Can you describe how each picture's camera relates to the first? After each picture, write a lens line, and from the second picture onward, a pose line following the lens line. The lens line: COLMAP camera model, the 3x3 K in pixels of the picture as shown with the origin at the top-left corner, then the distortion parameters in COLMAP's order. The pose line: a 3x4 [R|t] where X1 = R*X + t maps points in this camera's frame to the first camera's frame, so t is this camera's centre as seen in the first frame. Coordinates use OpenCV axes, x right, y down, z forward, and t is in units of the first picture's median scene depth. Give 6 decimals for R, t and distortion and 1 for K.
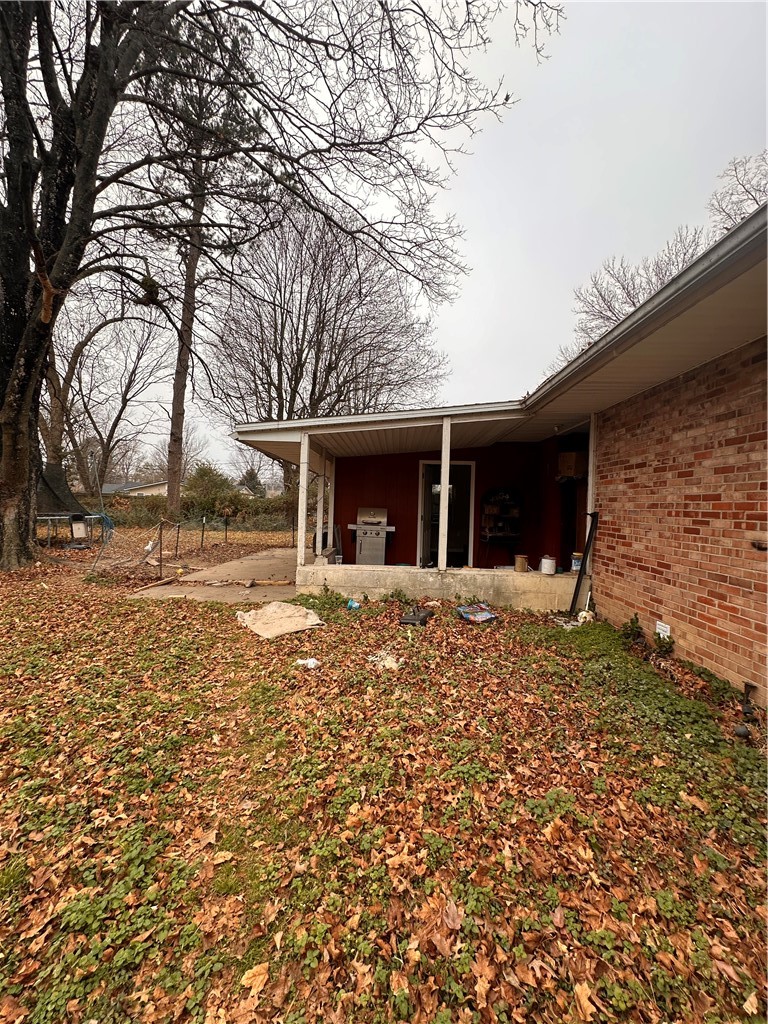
lens RADIAL K [[408.6, 0, 385.6], [0, 408.6, 510.0], [0, 0, 1]] dist [-0.000332, 0.000013]
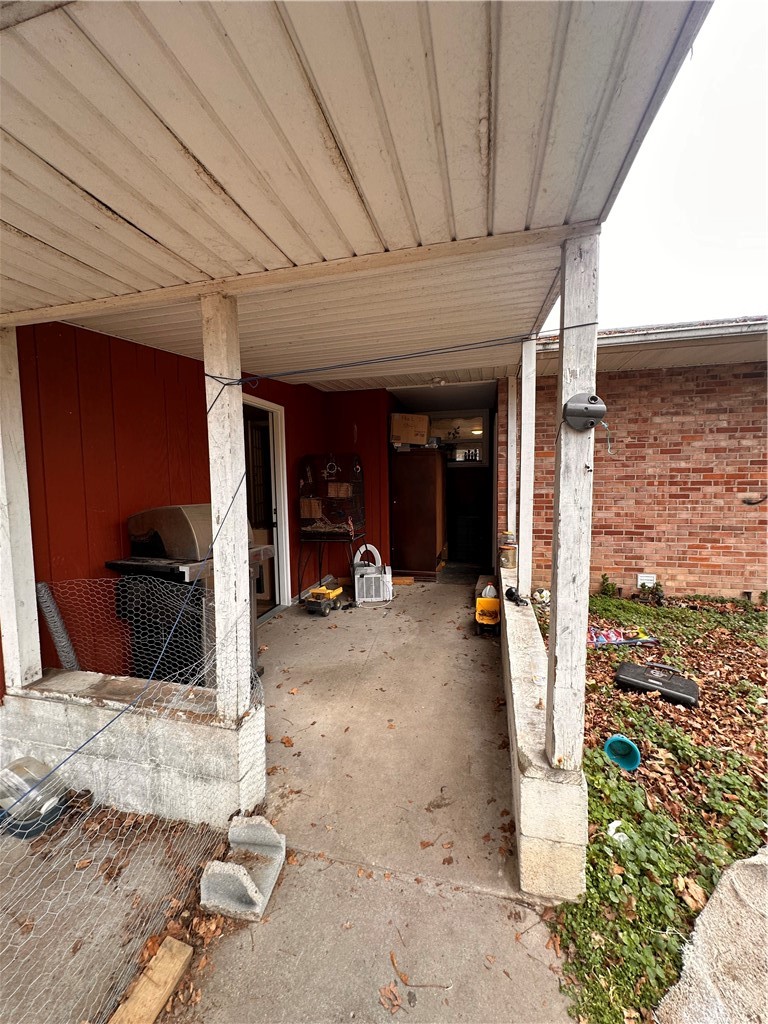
lens RADIAL K [[408.6, 0, 385.6], [0, 408.6, 510.0], [0, 0, 1]] dist [-0.000332, 0.000013]
pose [[0.210858, -0.103283, 0.972045, -0.715548], [0.030855, 0.994610, 0.098987, -0.062897], [-0.977030, 0.009121, 0.212908, 1.665628]]
